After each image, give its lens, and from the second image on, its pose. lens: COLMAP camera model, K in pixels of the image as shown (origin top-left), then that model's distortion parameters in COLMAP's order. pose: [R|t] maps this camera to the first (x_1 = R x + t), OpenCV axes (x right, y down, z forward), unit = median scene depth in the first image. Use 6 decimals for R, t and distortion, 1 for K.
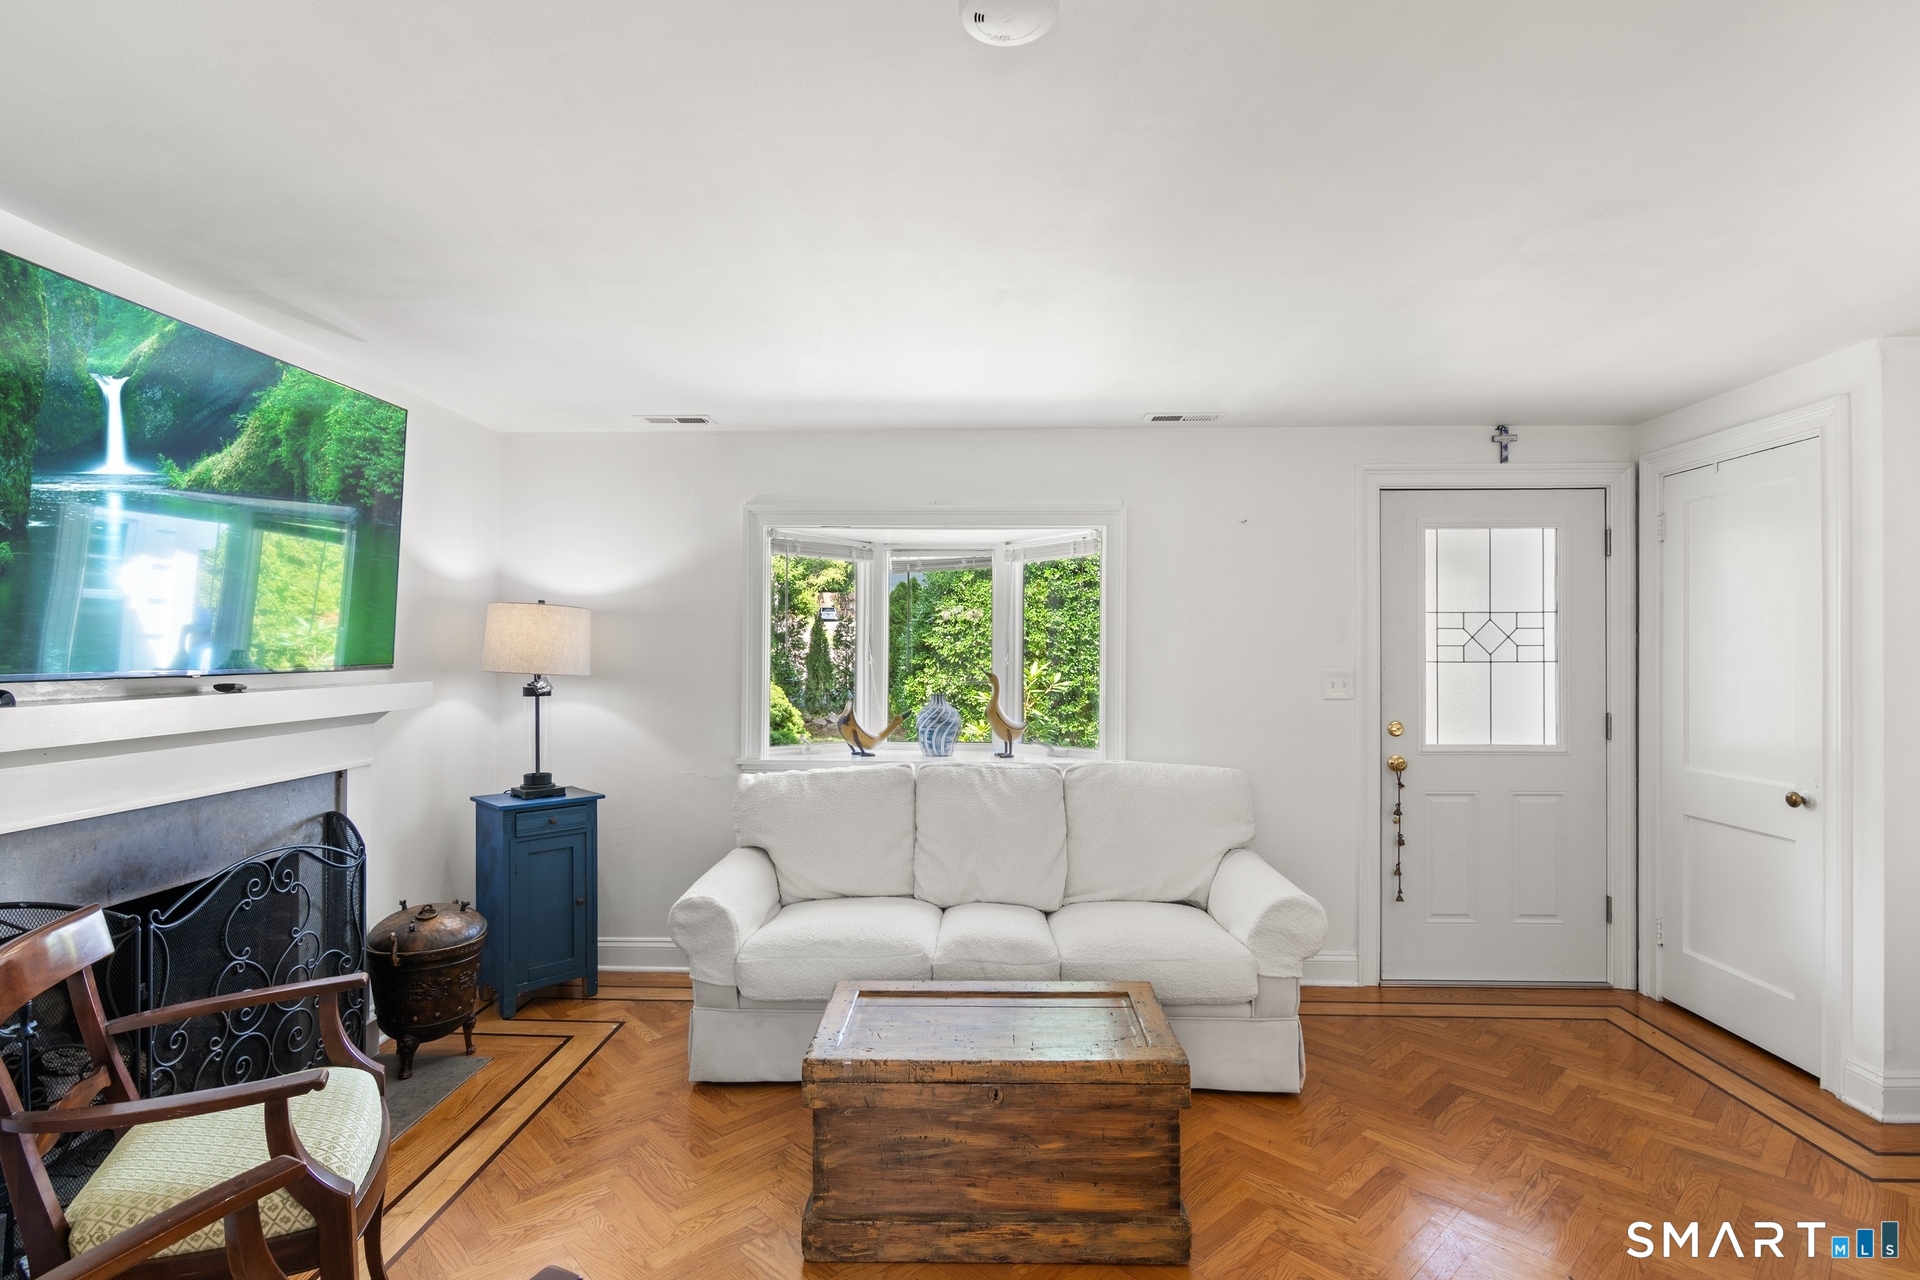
lens RADIAL K [[939.7, 0, 947.0], [0, 939.7, 646.8], [0, 0, 1]] dist [-0.015523, -0.002434]
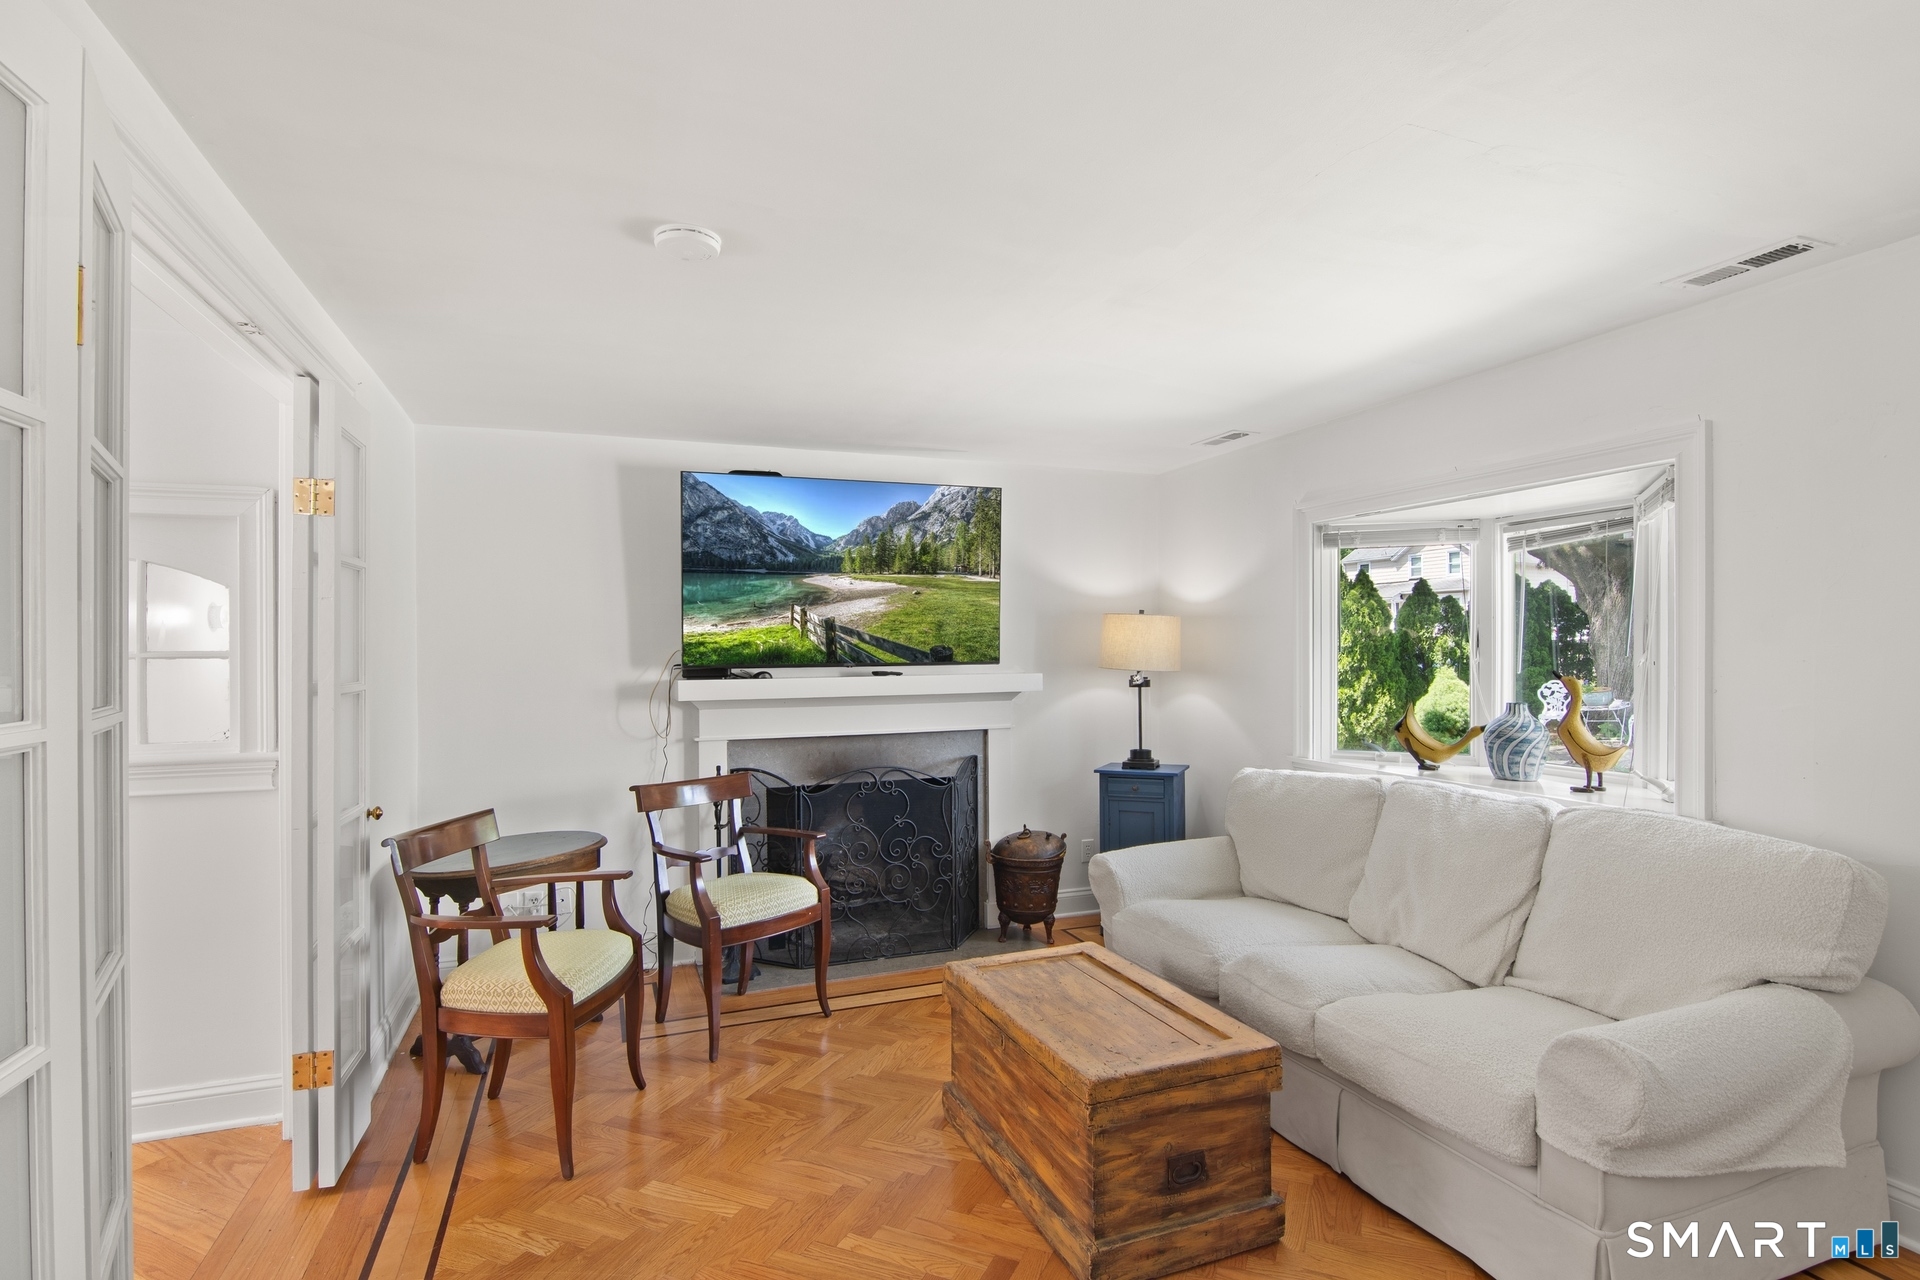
lens RADIAL K [[939.7, 0, 942.4], [0, 939.7, 648.4], [0, 0, 1]] dist [-0.015523, -0.002434]
pose [[0.380722, -0.006536, -0.924667, 0.615243], [0.009146, 0.999953, -0.003303, 0.002898], [0.924644, -0.007200, 0.380763, 0.285407]]
